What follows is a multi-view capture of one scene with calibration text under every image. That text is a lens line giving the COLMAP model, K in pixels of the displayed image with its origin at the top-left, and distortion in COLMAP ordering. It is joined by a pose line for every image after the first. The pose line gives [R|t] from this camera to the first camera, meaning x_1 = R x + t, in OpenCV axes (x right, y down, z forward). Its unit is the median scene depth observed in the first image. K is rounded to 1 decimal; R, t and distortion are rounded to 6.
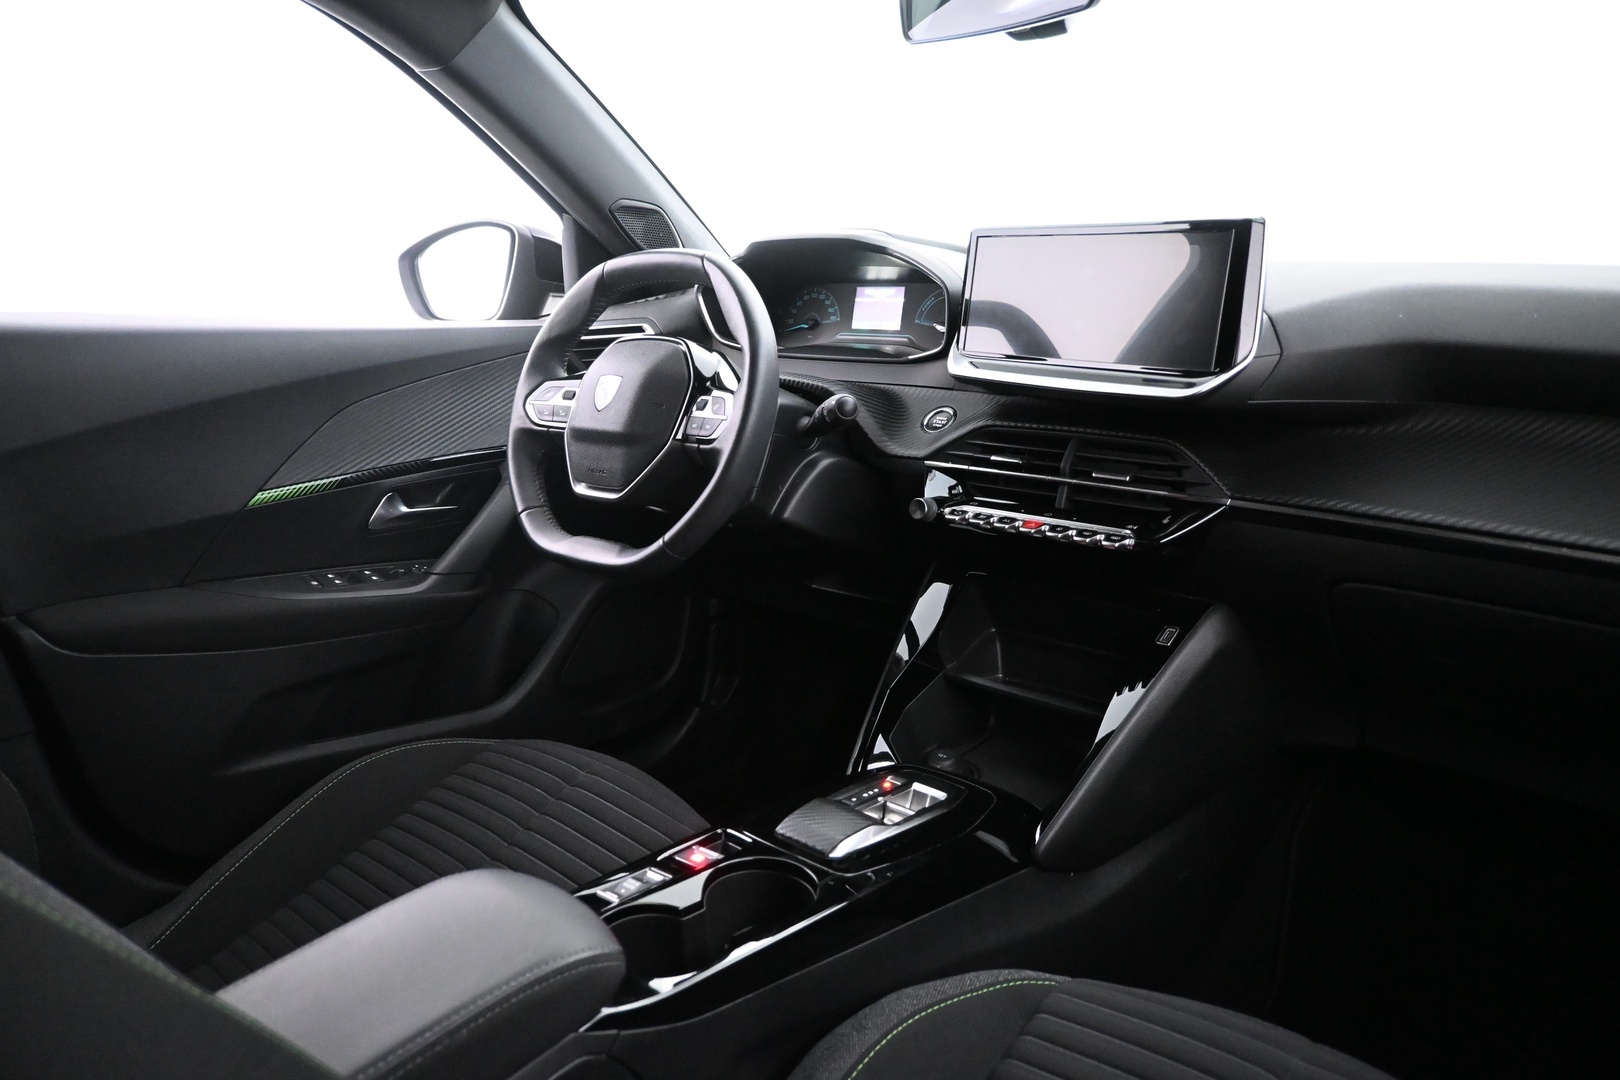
lens RADIAL K [[1122.3, 0, 811.0], [0, 1122.3, 544.2], [0, 0, 1]] dist [0.010108, -0.000175]
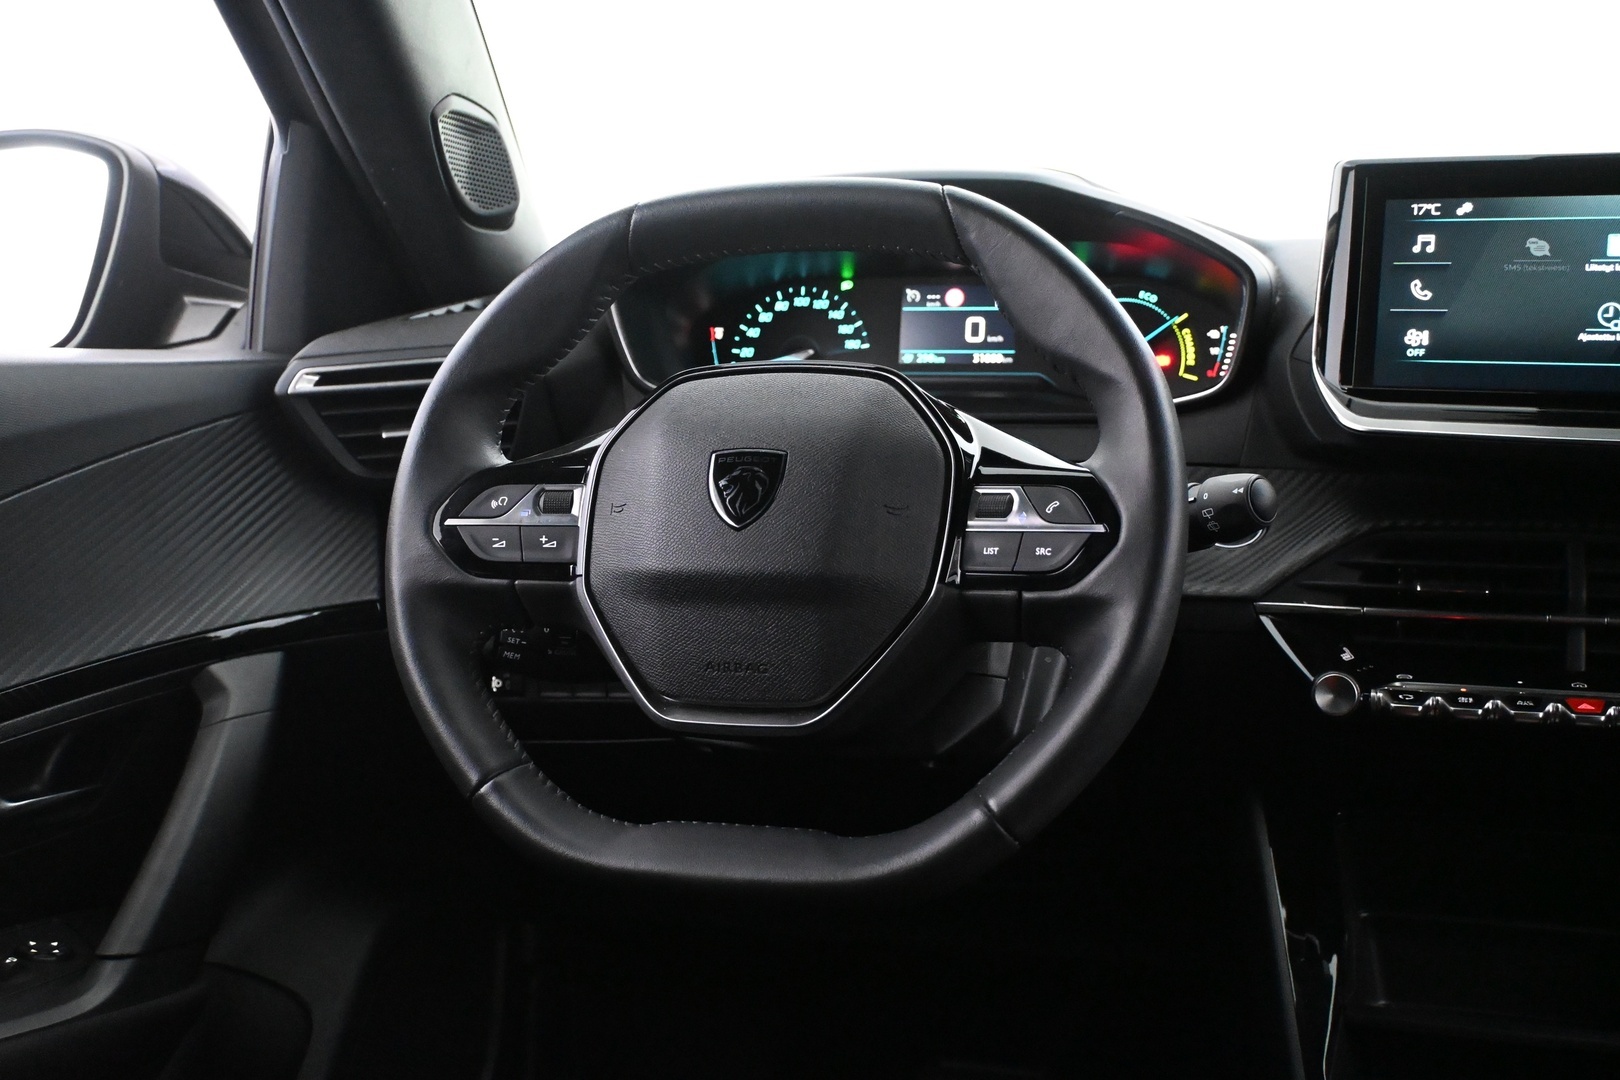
lens RADIAL K [[1814.2, 0, 805.2], [0, 1814.2, 536.2], [0, 0, 1]] dist [0.003330, 0.000000]
pose [[0.905086, -0.043638, 0.422984, -0.446477], [0.094004, 0.990643, -0.098945, -0.042290], [-0.414709, 0.129316, 0.900719, 0.339146]]
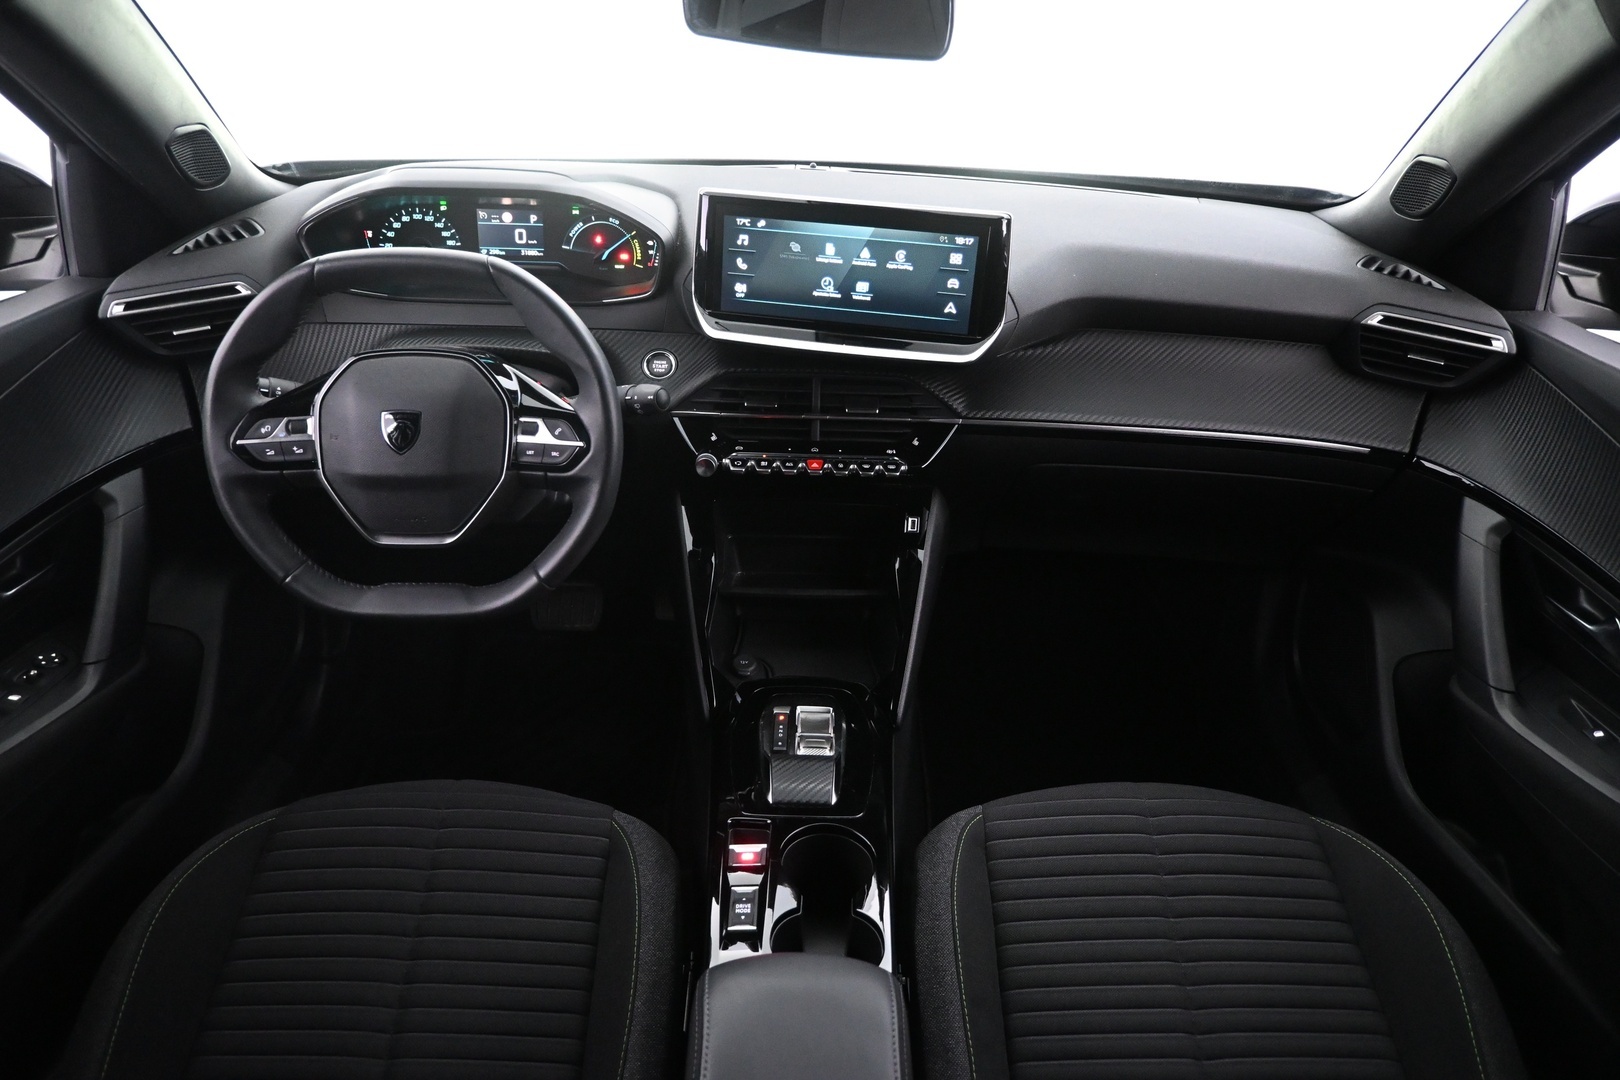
lens RADIAL K [[1106.6, 0, 807.5], [0, 1106.6, 542.8], [0, 0, 1]] dist [0.011477, -0.006888]
pose [[0.741448, -0.299226, 0.600599, -0.477833], [0.121812, 0.940216, 0.318049, -0.280373], [-0.659862, -0.162657, 0.733570, 0.131578]]
